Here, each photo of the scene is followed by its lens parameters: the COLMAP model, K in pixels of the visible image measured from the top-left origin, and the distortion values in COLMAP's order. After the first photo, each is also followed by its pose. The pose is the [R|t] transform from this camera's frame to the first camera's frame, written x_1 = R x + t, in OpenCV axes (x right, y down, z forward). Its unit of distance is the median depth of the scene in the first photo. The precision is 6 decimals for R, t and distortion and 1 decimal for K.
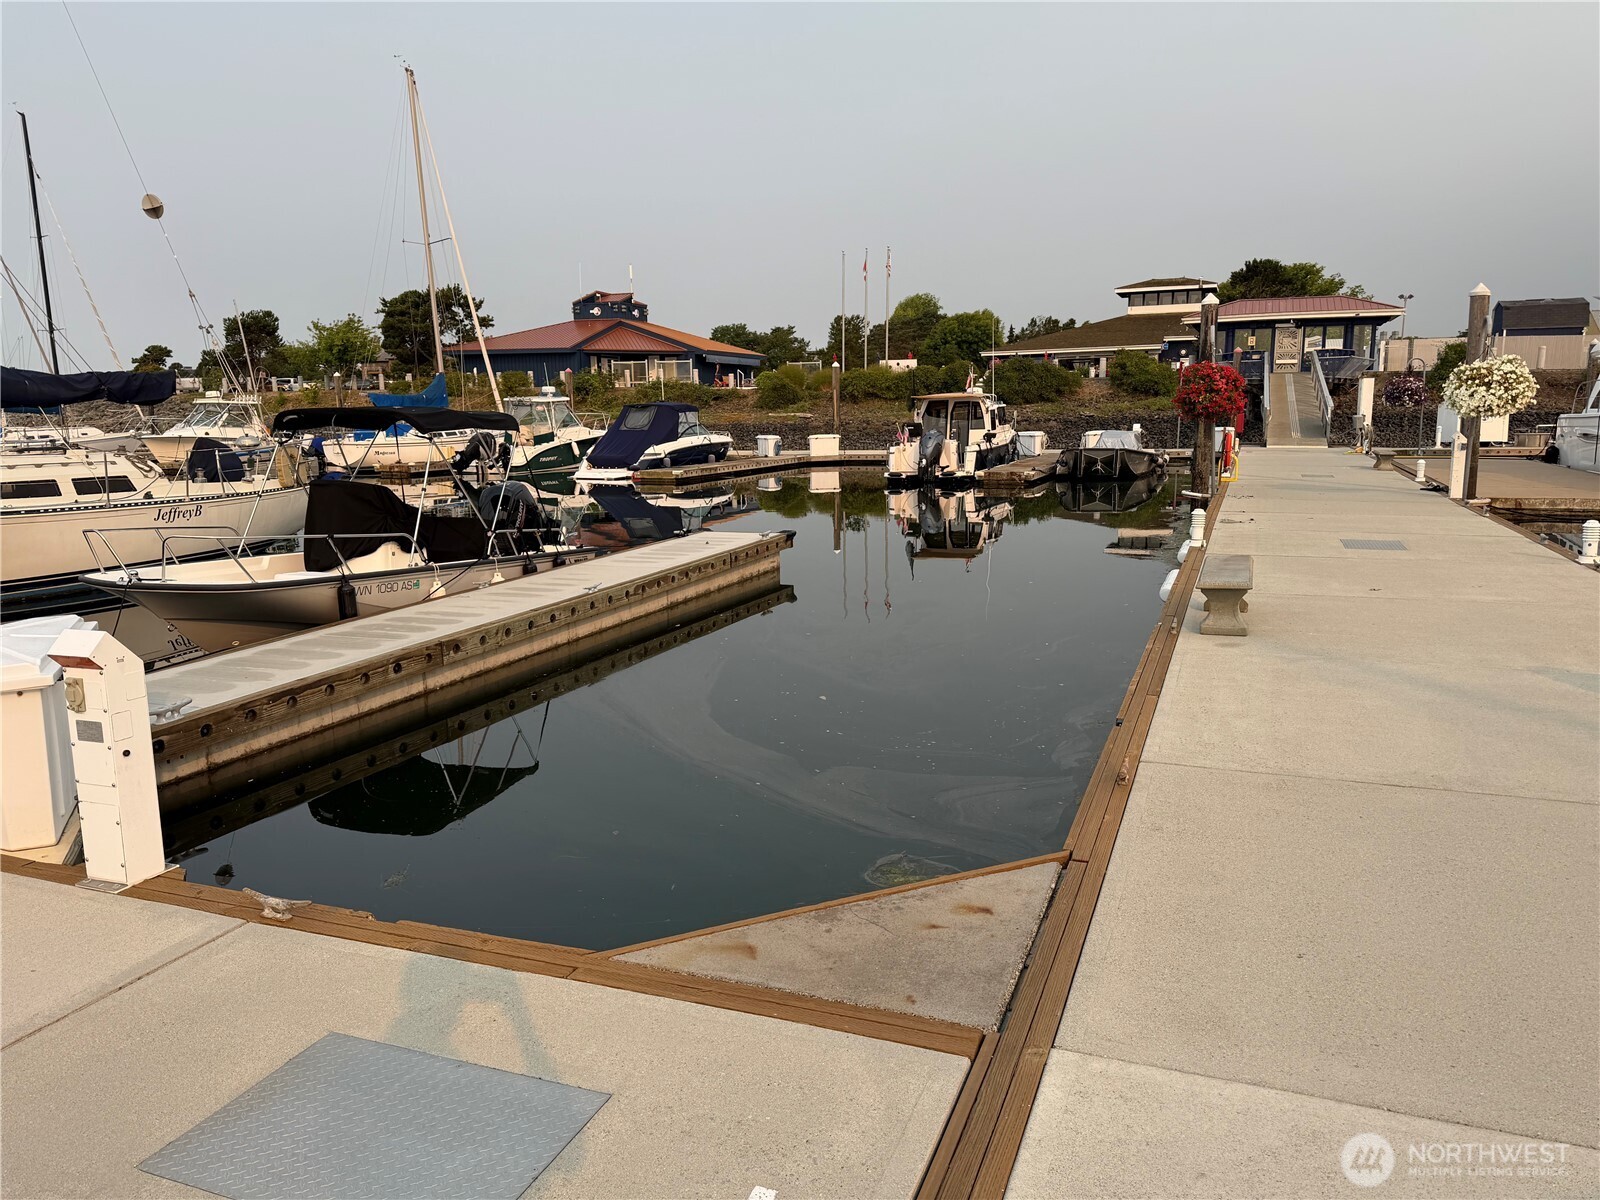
lens RADIAL K [[1125.5, 0, 789.7], [0, 1125.5, 599.4], [0, 0, 1]] dist [0.064836, -0.085443]
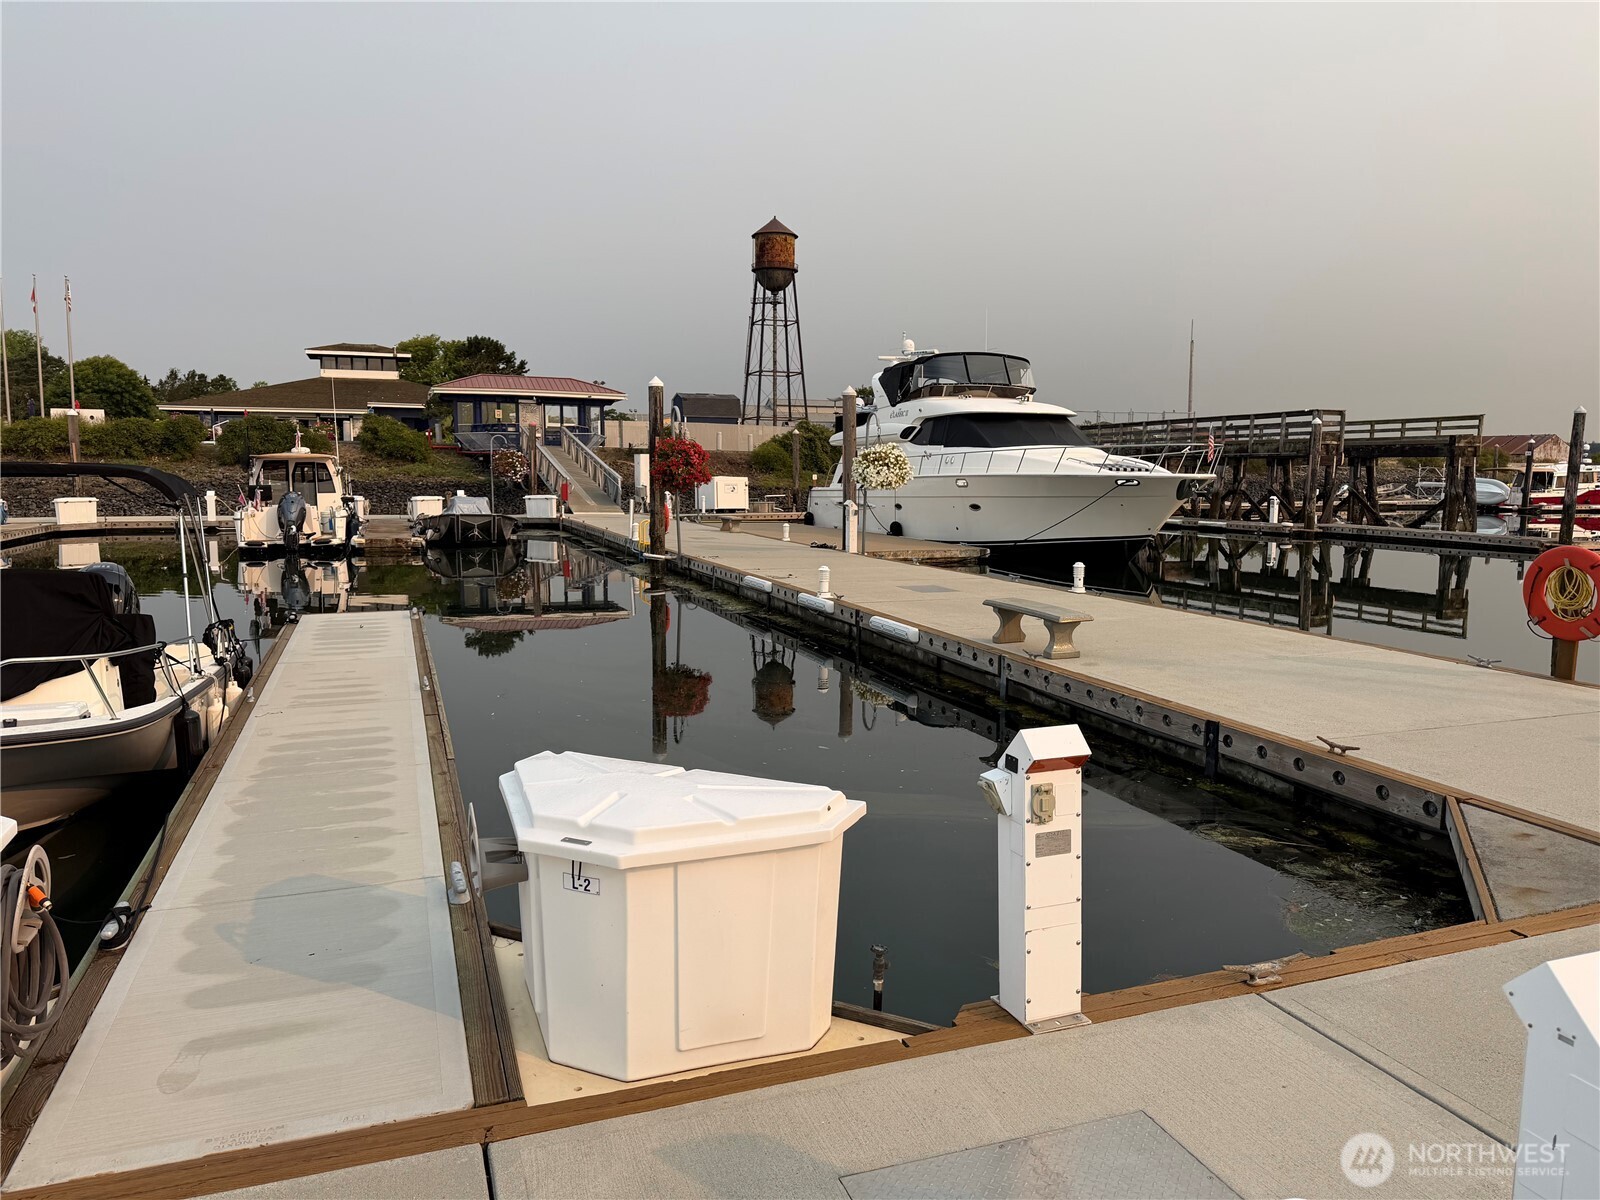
lens RADIAL K [[1125.5, 0, 808.2], [0, 1125.5, 601.1], [0, 0, 1]] dist [0.064836, -0.085443]
pose [[0.743350, -0.056520, 0.666510, -0.414735], [0.093448, 0.995427, -0.019809, -0.021519], [-0.662343, 0.077009, 0.745233, 0.146607]]
